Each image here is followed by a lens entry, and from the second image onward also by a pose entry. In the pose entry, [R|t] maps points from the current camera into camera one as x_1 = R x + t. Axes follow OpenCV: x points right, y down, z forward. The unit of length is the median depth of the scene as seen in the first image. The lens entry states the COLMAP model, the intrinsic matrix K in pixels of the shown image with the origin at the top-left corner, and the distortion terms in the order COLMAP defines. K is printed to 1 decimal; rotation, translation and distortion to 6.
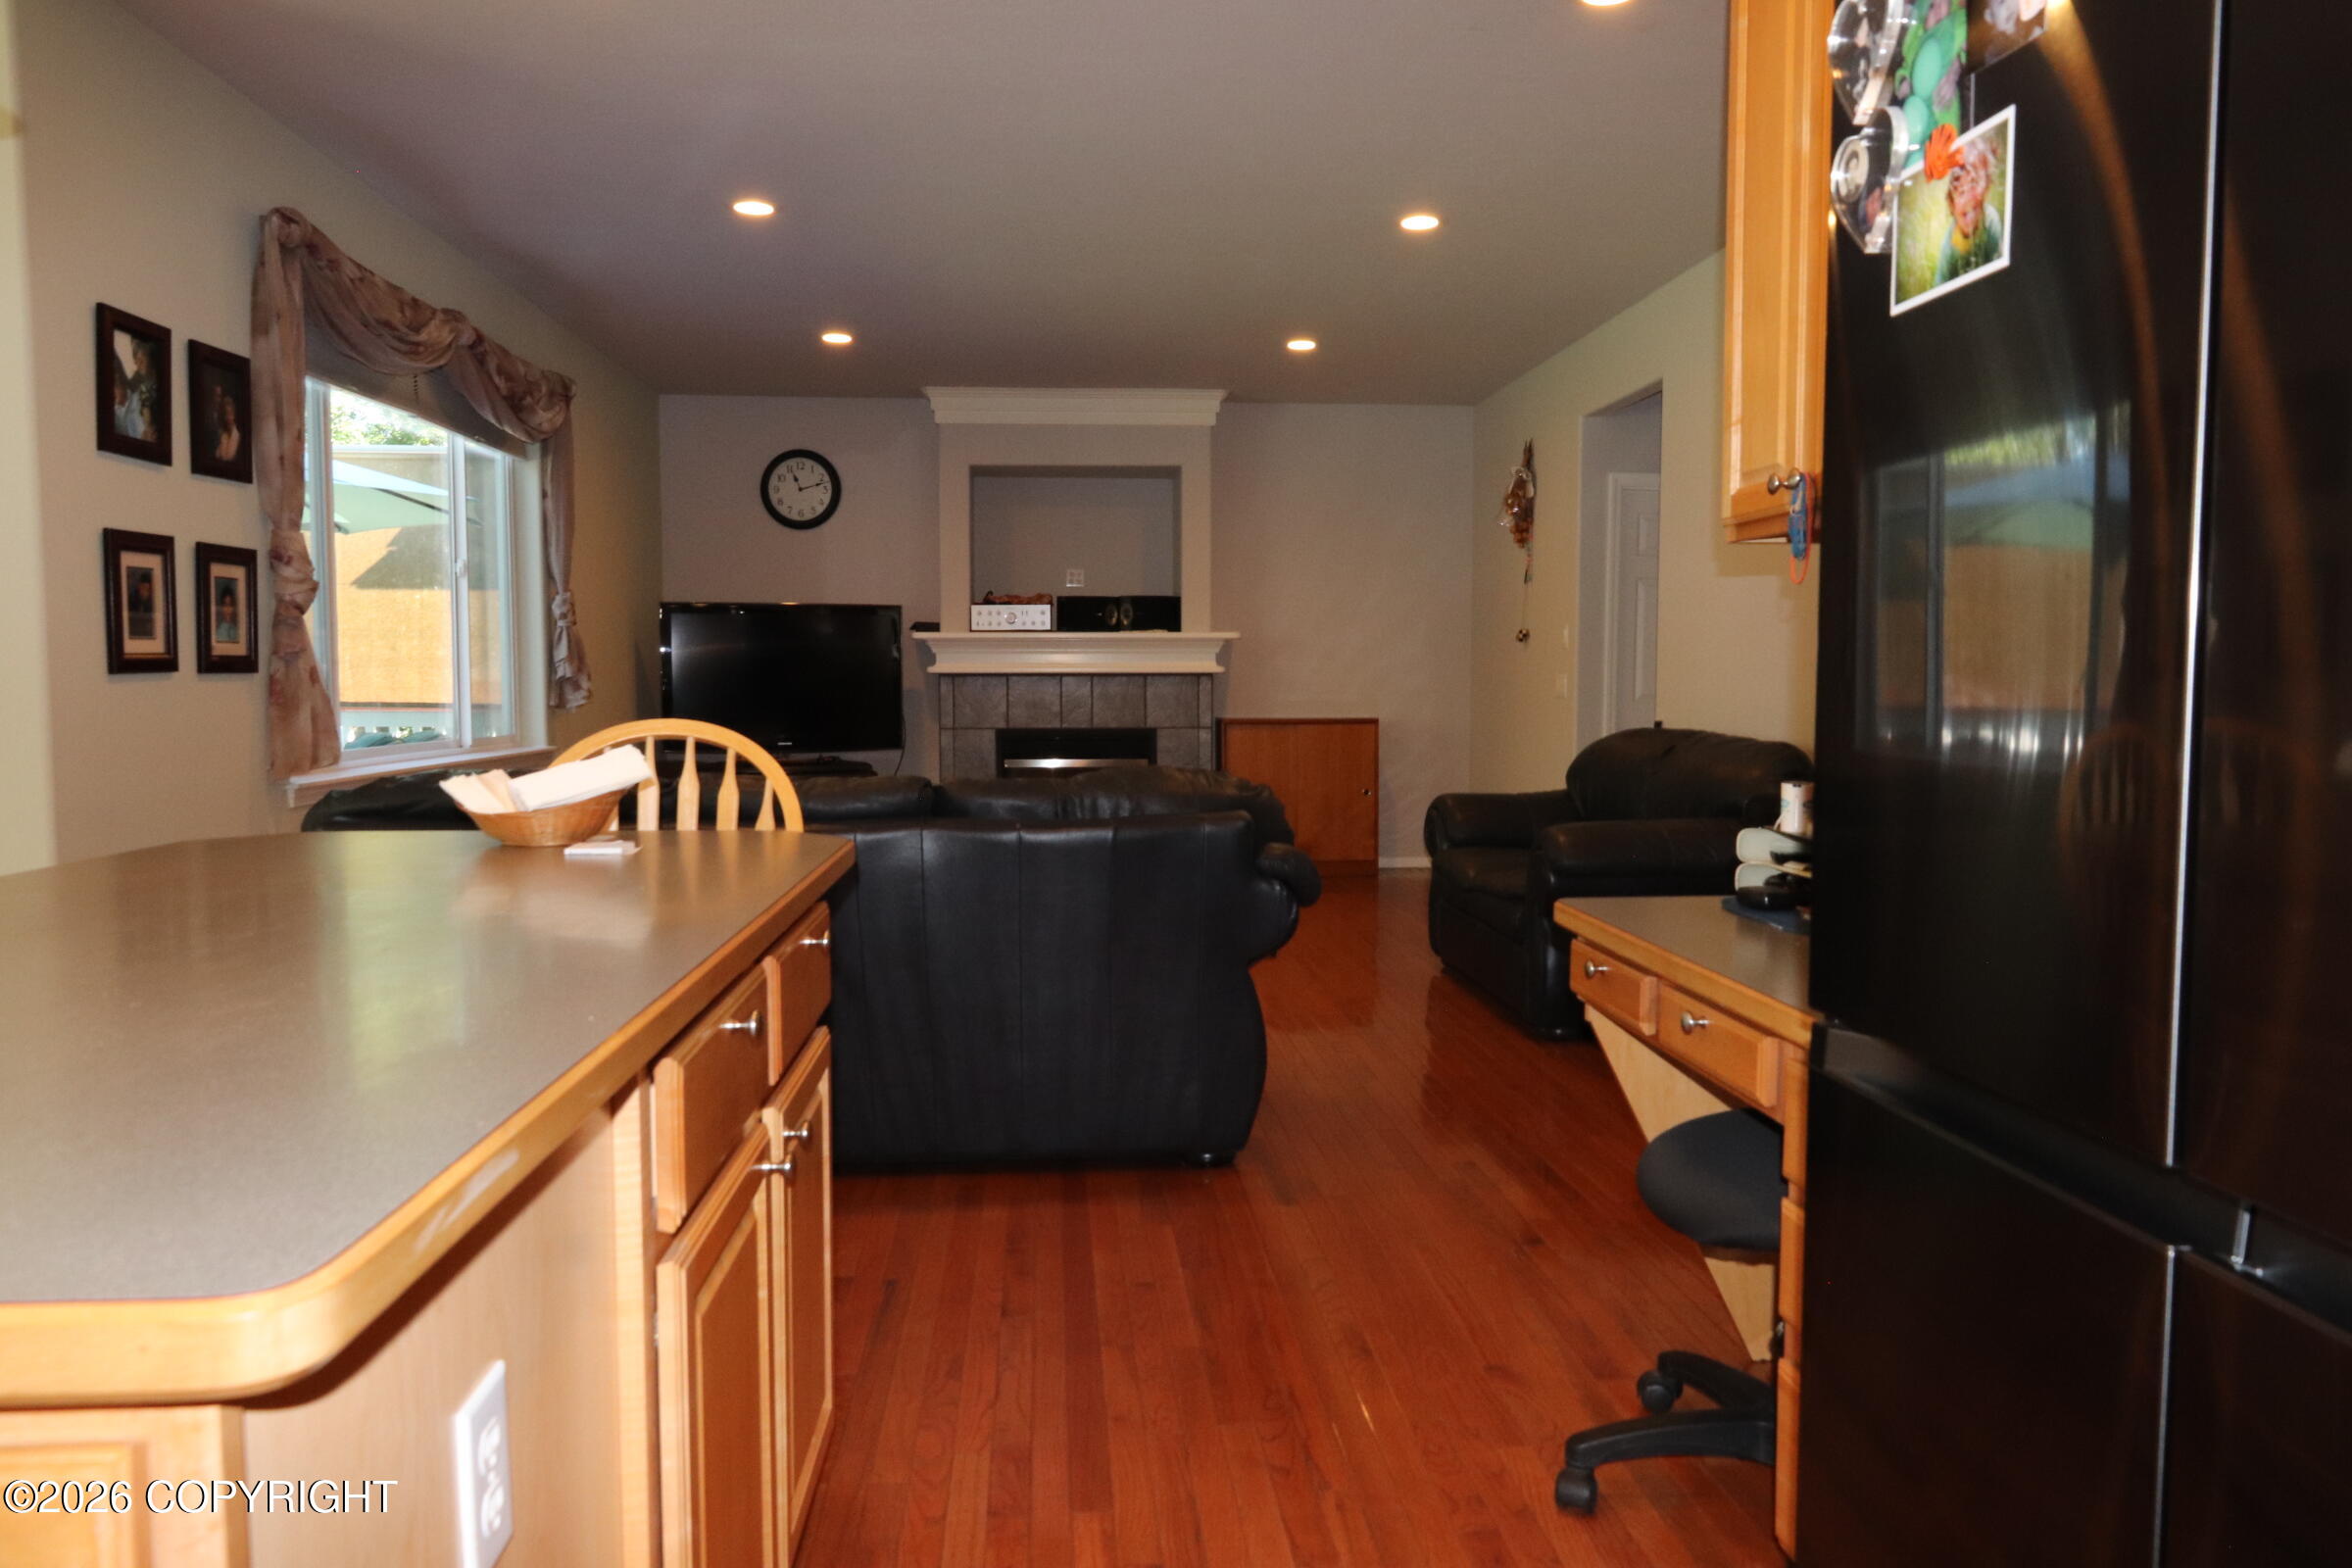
lens RADIAL K [[1656.2, 0, 1176.0], [0, 1656.2, 784.0], [0, 0, 1]] dist [-0.006043, 0.002526]
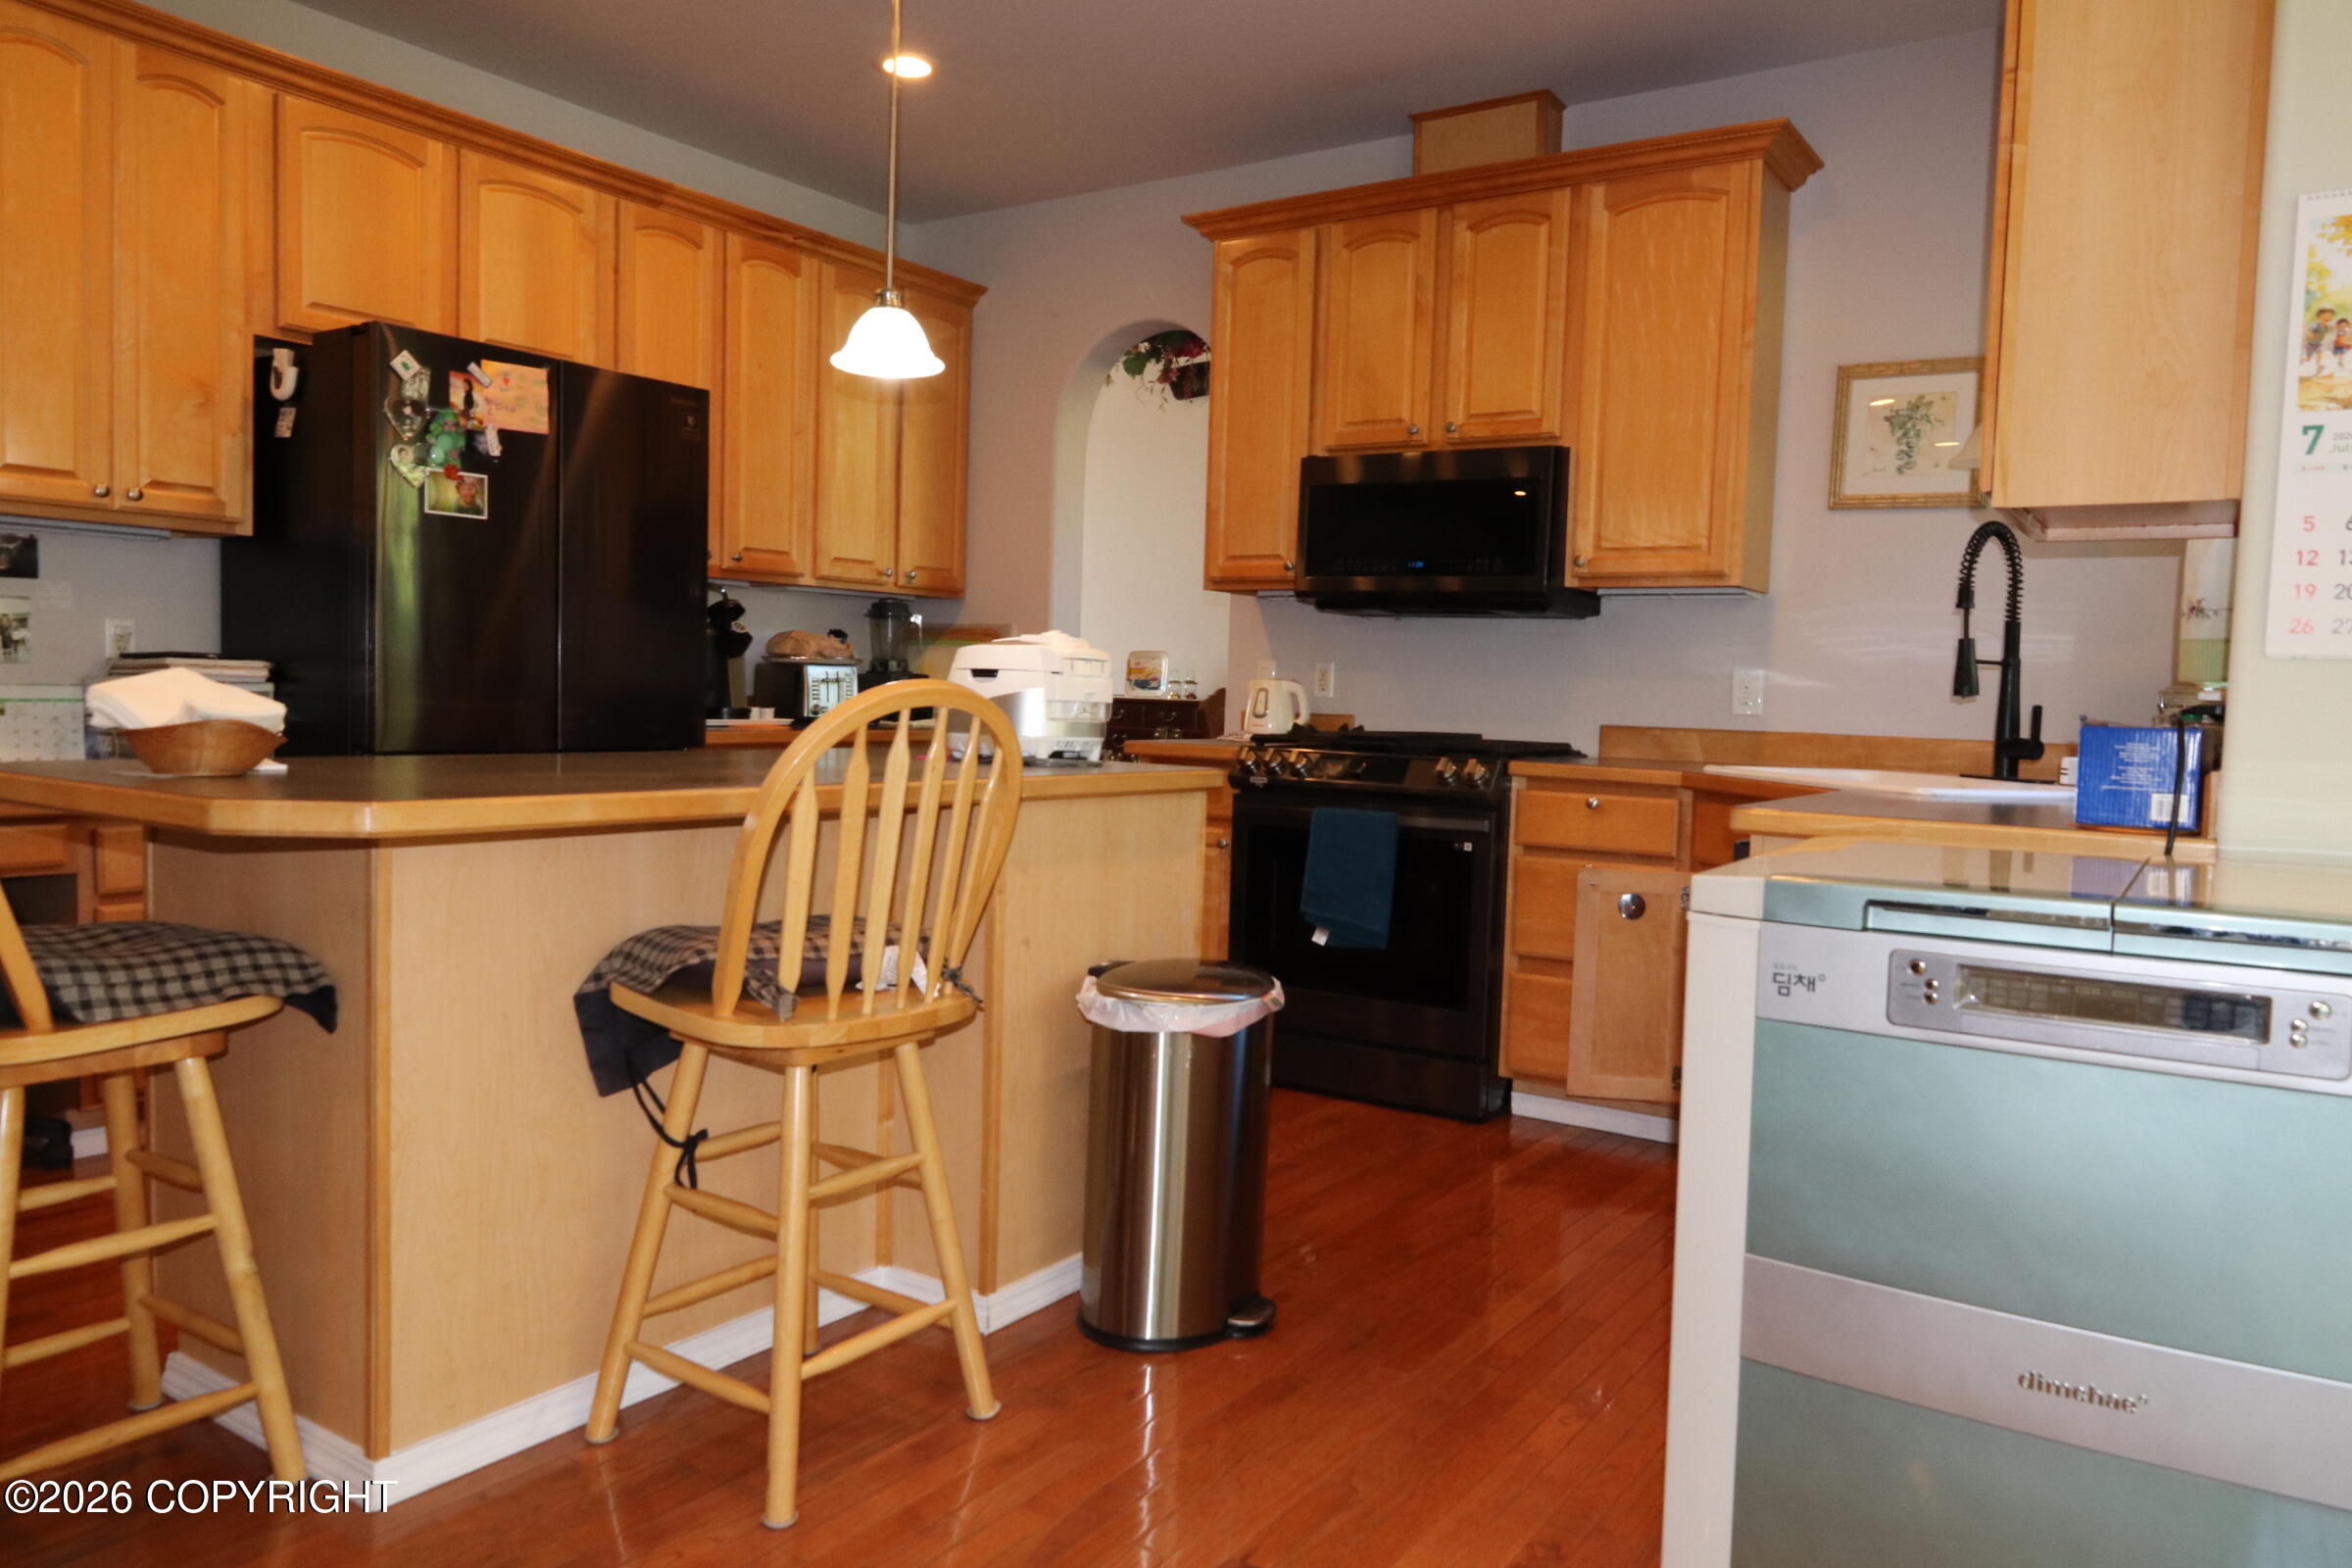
lens RADIAL K [[1627.2, 0, 1176.0], [0, 1627.2, 784.0], [0, 0, 1]] dist [0.004812, 0.002443]
pose [[-0.782008, -0.060920, 0.620284, -0.822076], [0.009675, 0.993905, 0.109812, -0.031531], [-0.623193, 0.091875, -0.776653, 0.808471]]
